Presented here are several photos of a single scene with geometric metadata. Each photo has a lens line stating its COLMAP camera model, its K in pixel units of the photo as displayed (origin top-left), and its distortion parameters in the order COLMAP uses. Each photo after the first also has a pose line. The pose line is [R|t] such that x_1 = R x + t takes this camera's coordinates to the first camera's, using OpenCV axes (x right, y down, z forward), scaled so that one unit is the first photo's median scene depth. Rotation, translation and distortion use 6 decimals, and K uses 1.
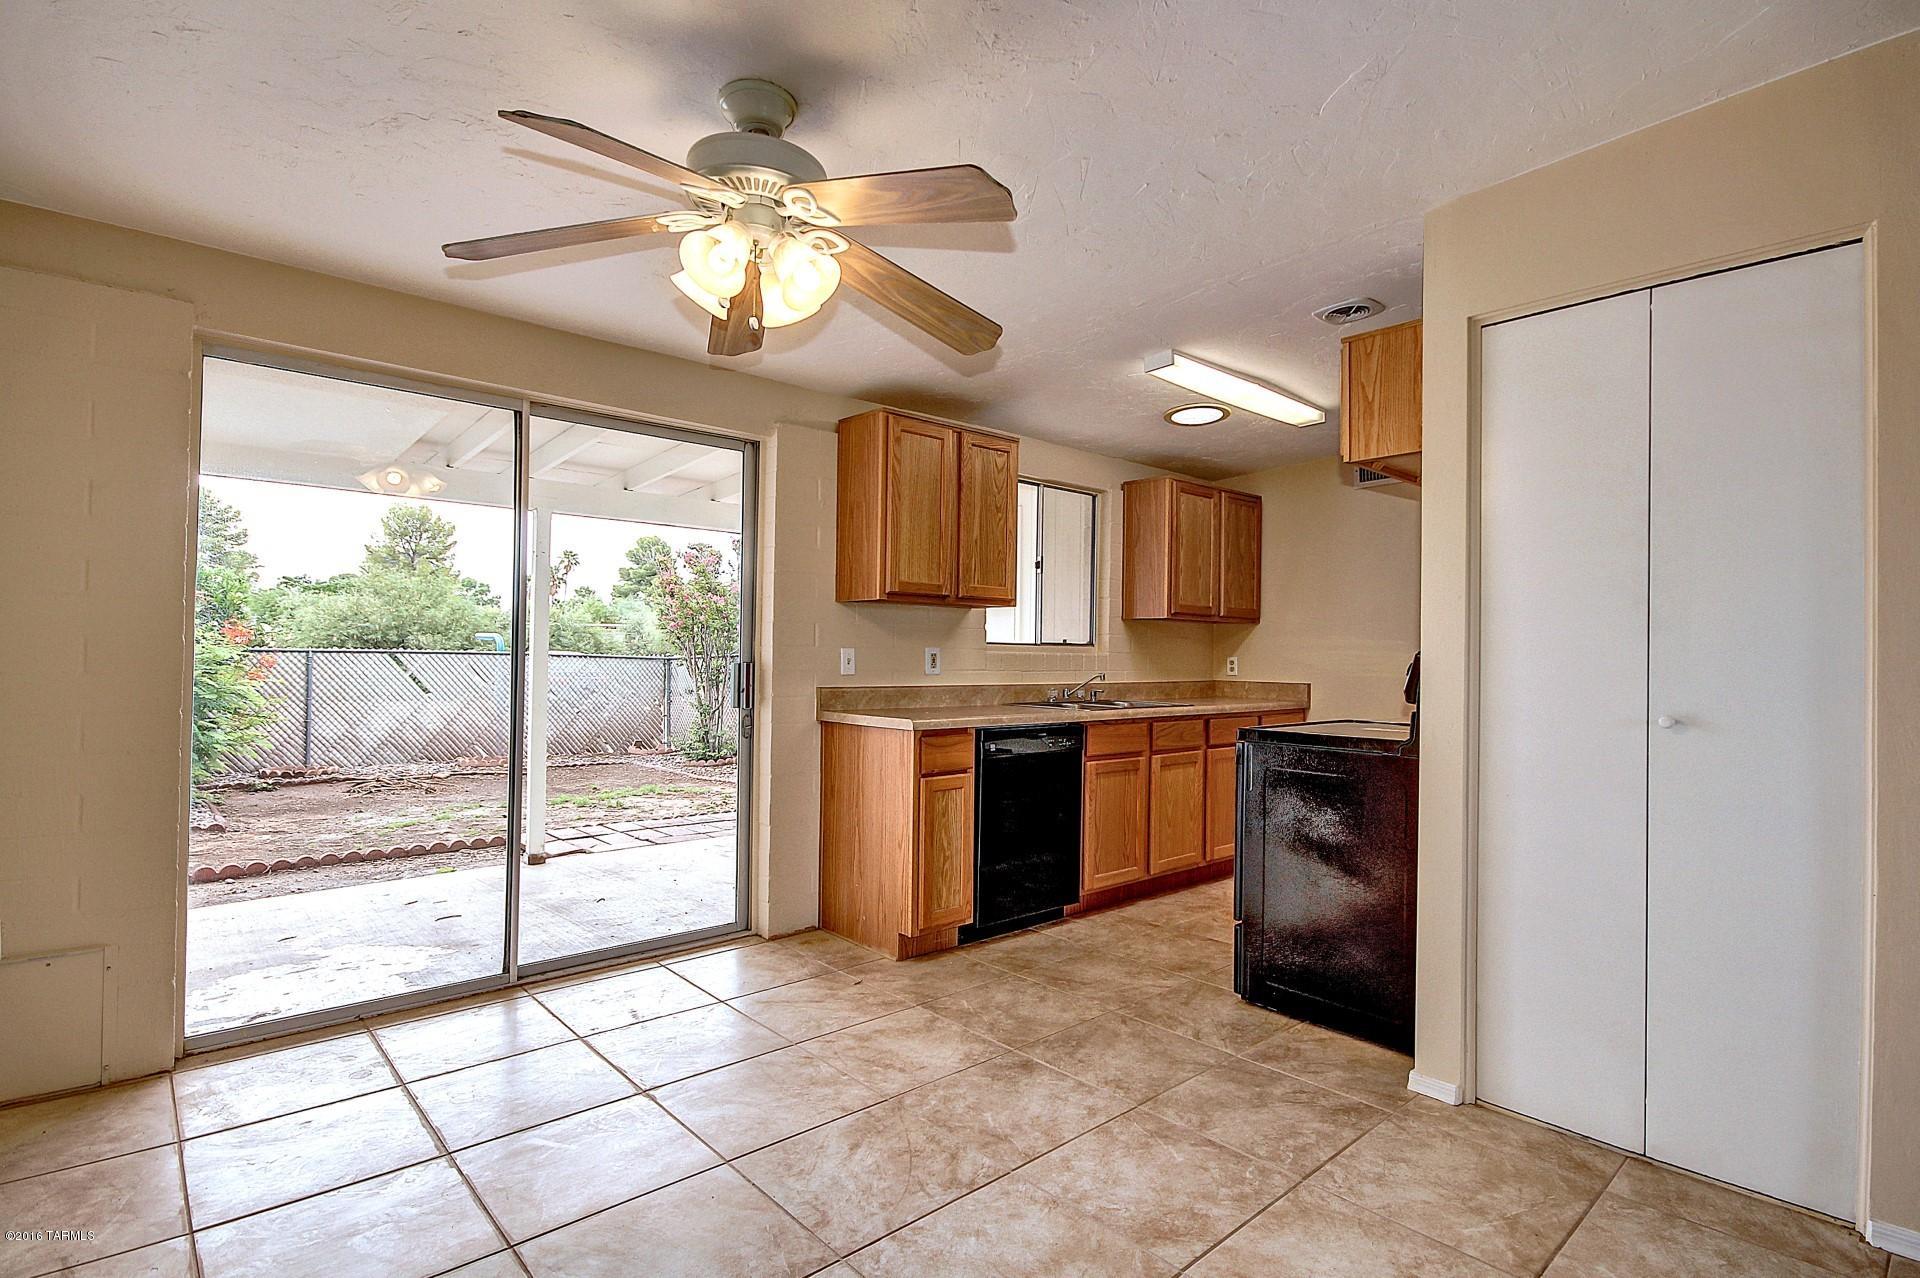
lens RADIAL K [[931.9, 0, 961.5], [0, 931.9, 641.7], [0, 0, 1]] dist [-0.002987, -0.002058]
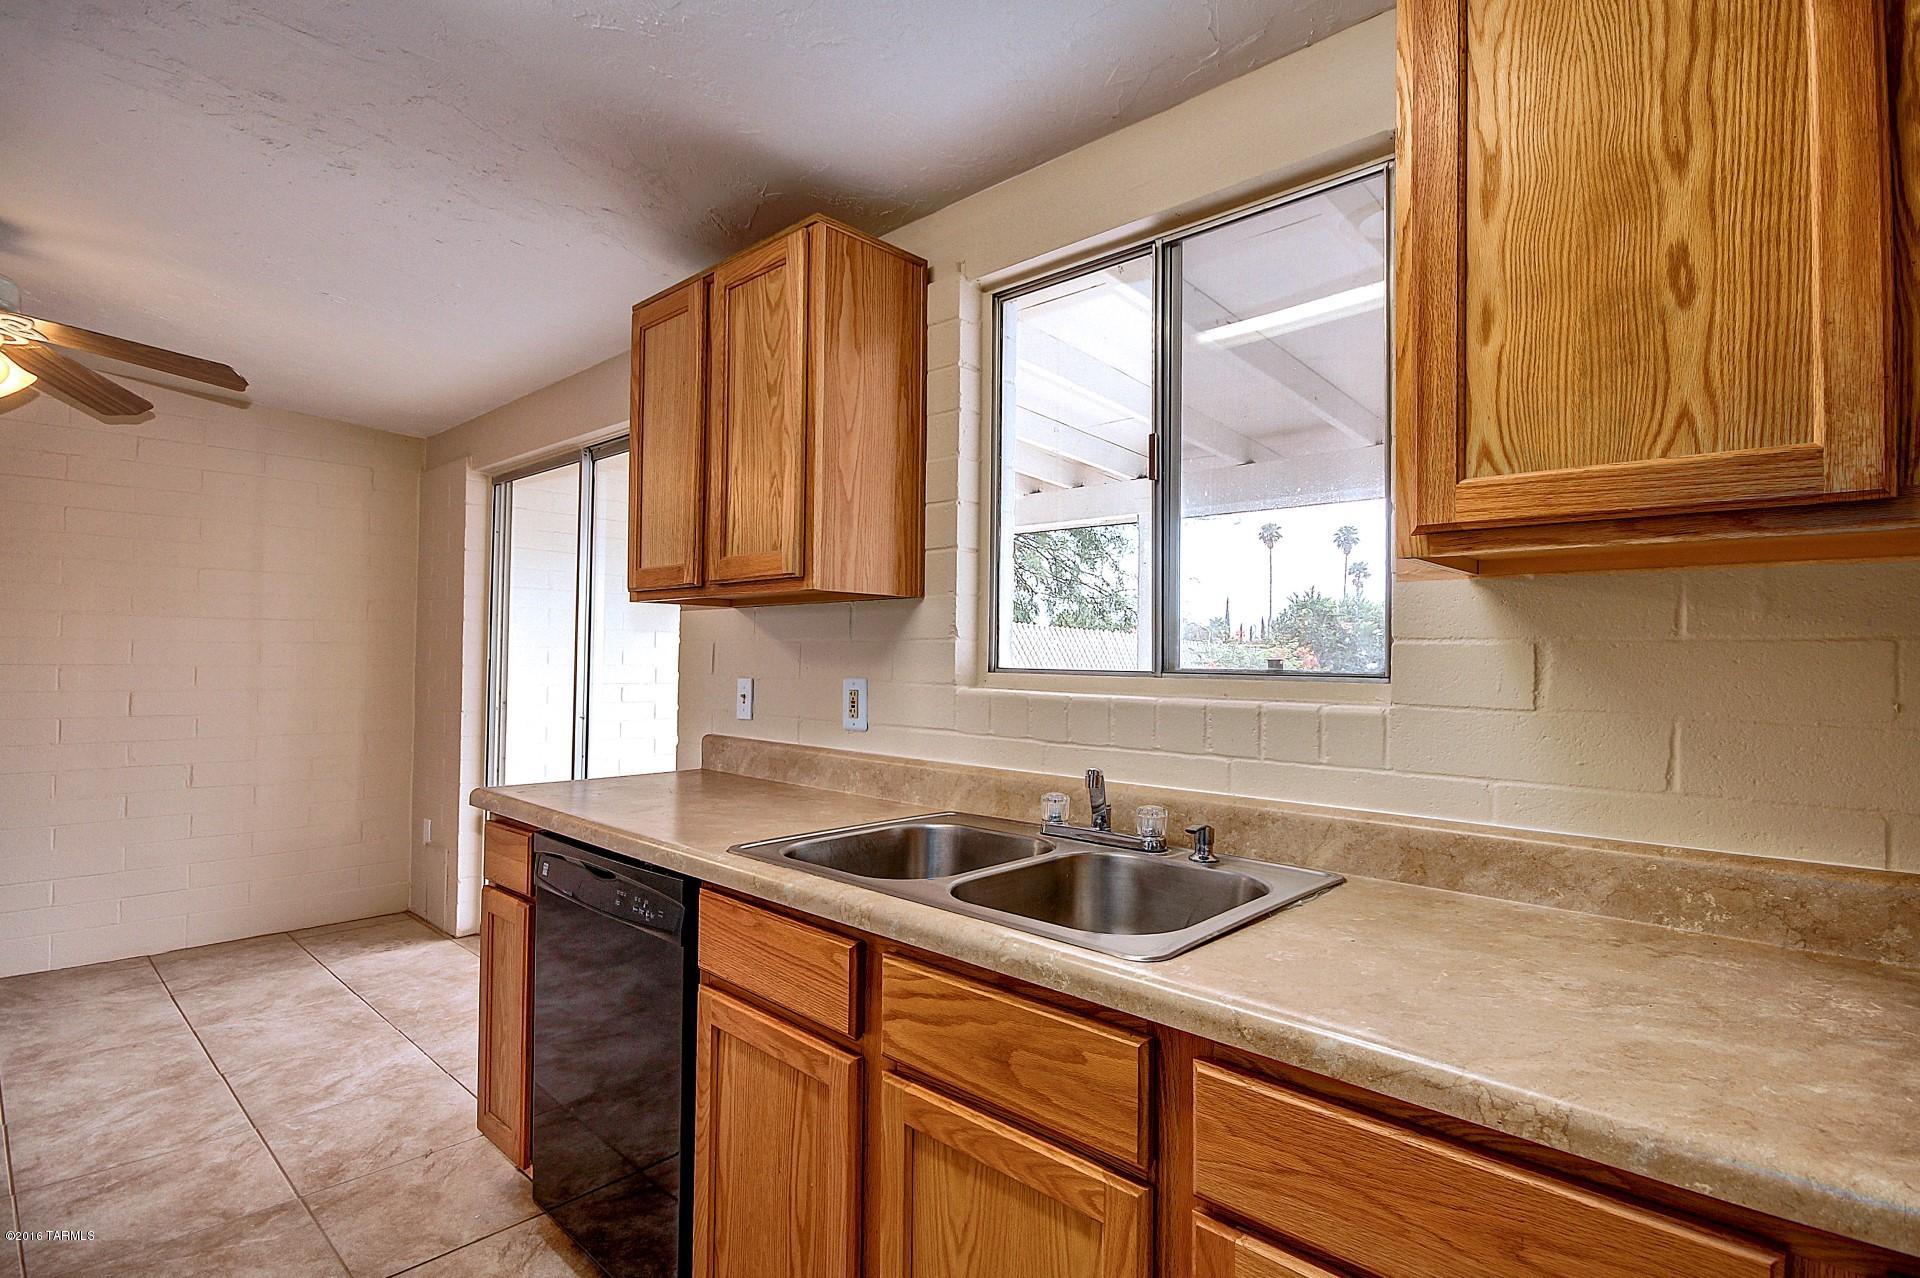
lens RADIAL K [[931.9, 0, 966.6], [0, 931.9, 653.4], [0, 0, 1]] dist [-0.002987, -0.002058]
pose [[0.109373, -0.023675, -0.993719, 0.494613], [-0.006447, 0.999678, -0.024527, 0.004750], [0.993980, 0.009089, 0.109186, 1.009877]]
